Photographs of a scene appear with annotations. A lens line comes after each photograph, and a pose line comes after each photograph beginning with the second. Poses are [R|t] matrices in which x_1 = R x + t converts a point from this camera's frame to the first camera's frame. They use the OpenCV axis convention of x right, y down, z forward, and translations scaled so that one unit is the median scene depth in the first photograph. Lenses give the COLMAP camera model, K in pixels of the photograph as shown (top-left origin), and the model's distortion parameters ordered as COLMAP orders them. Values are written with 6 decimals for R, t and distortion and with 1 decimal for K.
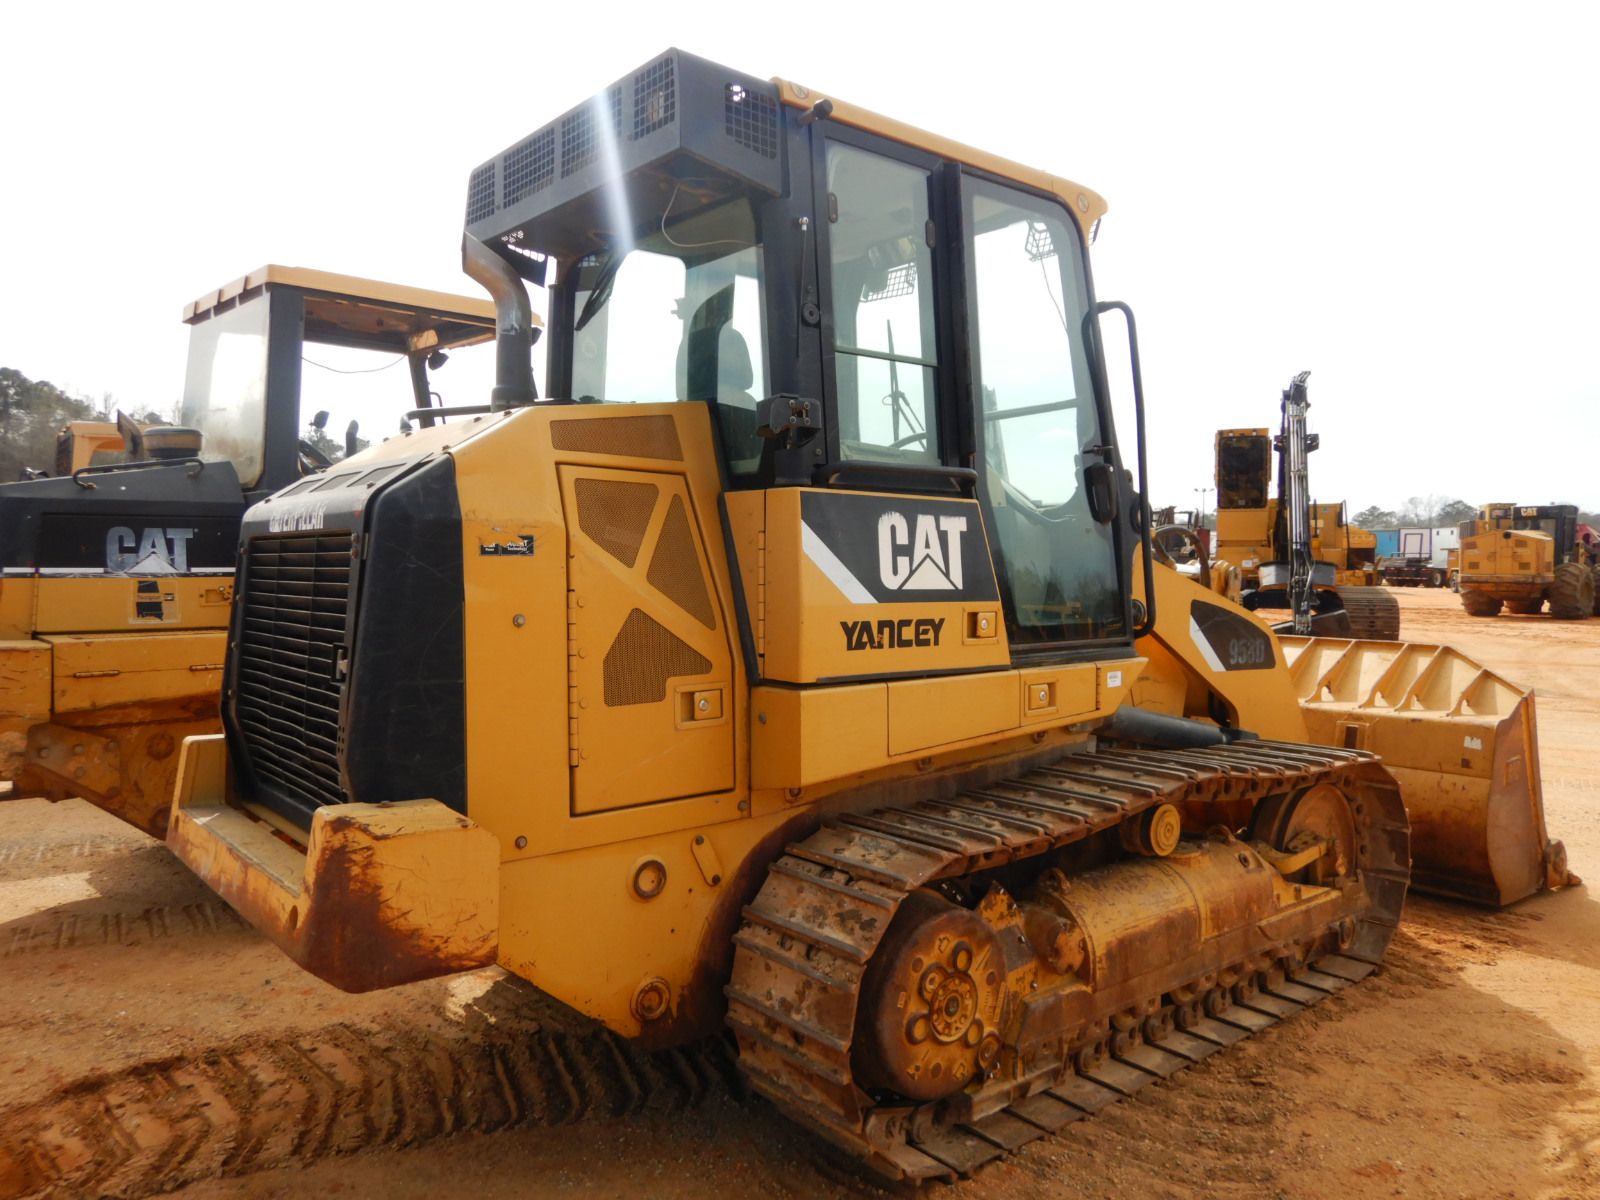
lens RADIAL K [[1126.8, 0, 807.4], [0, 1126.8, 592.6], [0, 0, 1]] dist [0.013168, 0.005911]
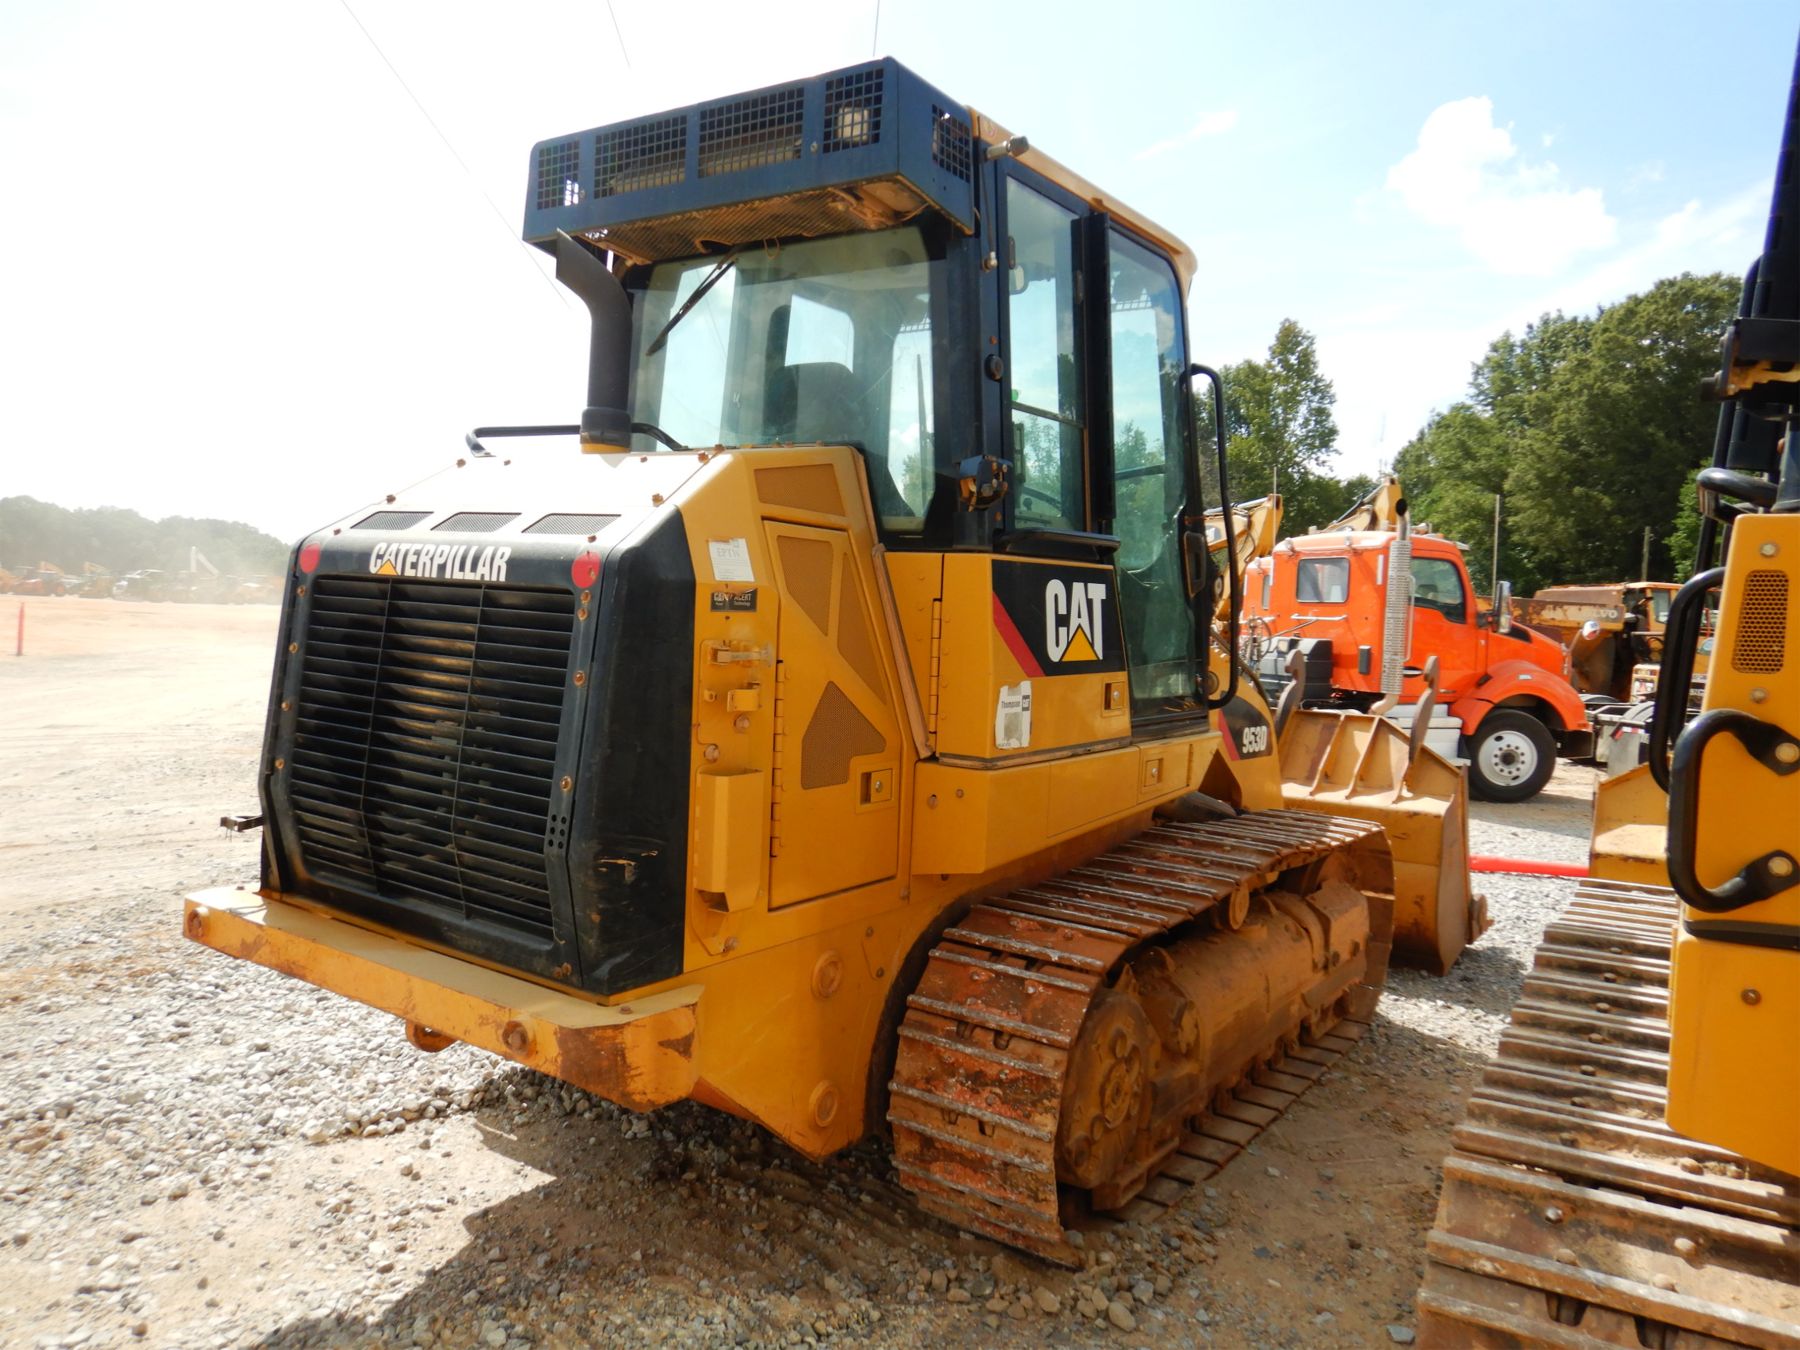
lens RADIAL K [[1267.7, 0, 866.9], [0, 1267.7, 658.5], [0, 0, 1]] dist [0.013168, 0.005911]
pose [[0.967116, 0.021998, 0.253381, -0.340222], [-0.030936, 0.999030, 0.031346, -0.033384], [-0.252446, -0.038154, 0.966859, 0.007805]]
